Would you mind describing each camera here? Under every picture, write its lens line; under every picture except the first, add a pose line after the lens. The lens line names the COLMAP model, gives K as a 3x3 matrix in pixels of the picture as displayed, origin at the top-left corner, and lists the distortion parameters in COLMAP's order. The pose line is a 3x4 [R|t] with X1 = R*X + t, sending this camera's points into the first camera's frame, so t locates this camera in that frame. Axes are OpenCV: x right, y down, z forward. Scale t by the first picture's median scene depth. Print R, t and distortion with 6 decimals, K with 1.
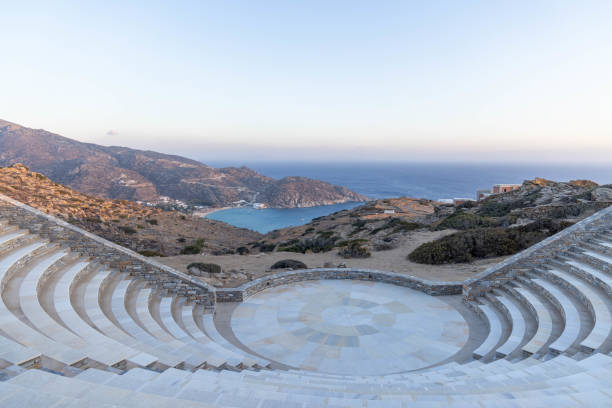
lens RADIAL K [[410.1, 0, 307.7], [0, 410.1, 204.8], [0, 0, 1]] dist [0.012945, 0.001186]
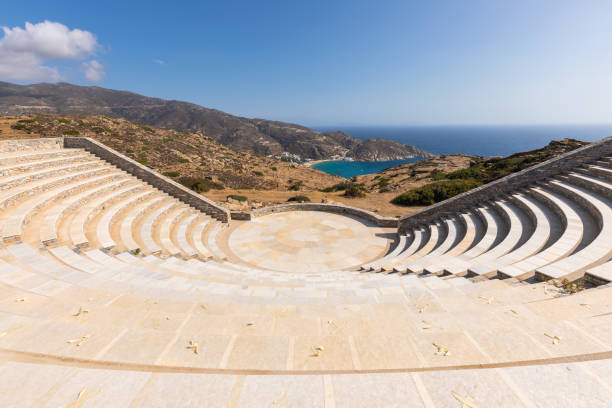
lens RADIAL K [[281.7, 0, 302.2], [0, 281.7, 205.3], [0, 0, 1]] dist [0.008301, -0.001471]
pose [[0.959701, 0.059323, -0.274691, 0.063147], [-0.013498, 0.986068, 0.165795, -0.000808], [0.280699, -0.155406, 0.947131, 0.007617]]
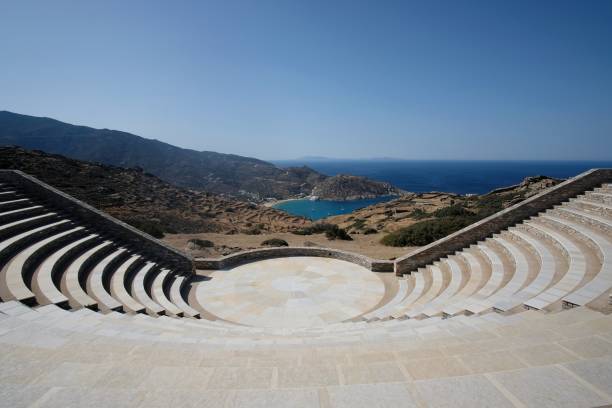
lens RADIAL K [[336.1, 0, 305.9], [0, 336.1, 202.9], [0, 0, 1]] dist [-0.020563, -0.001043]
pose [[0.988332, 0.011094, -0.151913, 0.052390], [-0.008667, 0.999824, 0.016634, 0.001238], [0.152071, -0.015124, 0.988254, -0.000143]]
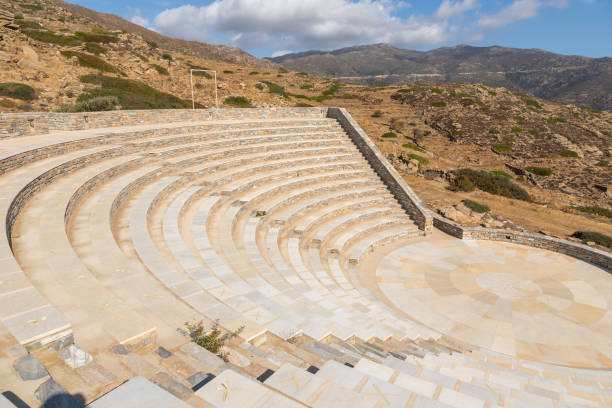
lens RADIAL K [[410.1, 0, 305.0], [0, 410.1, 203.7], [0, 0, 1]] dist [0.012945, 0.001186]
pose [[0.275981, 0.239465, -0.930855, 0.134895], [-0.119434, 0.969505, 0.213998, -0.006361], [0.953714, 0.052116, 0.296165, 0.057241]]
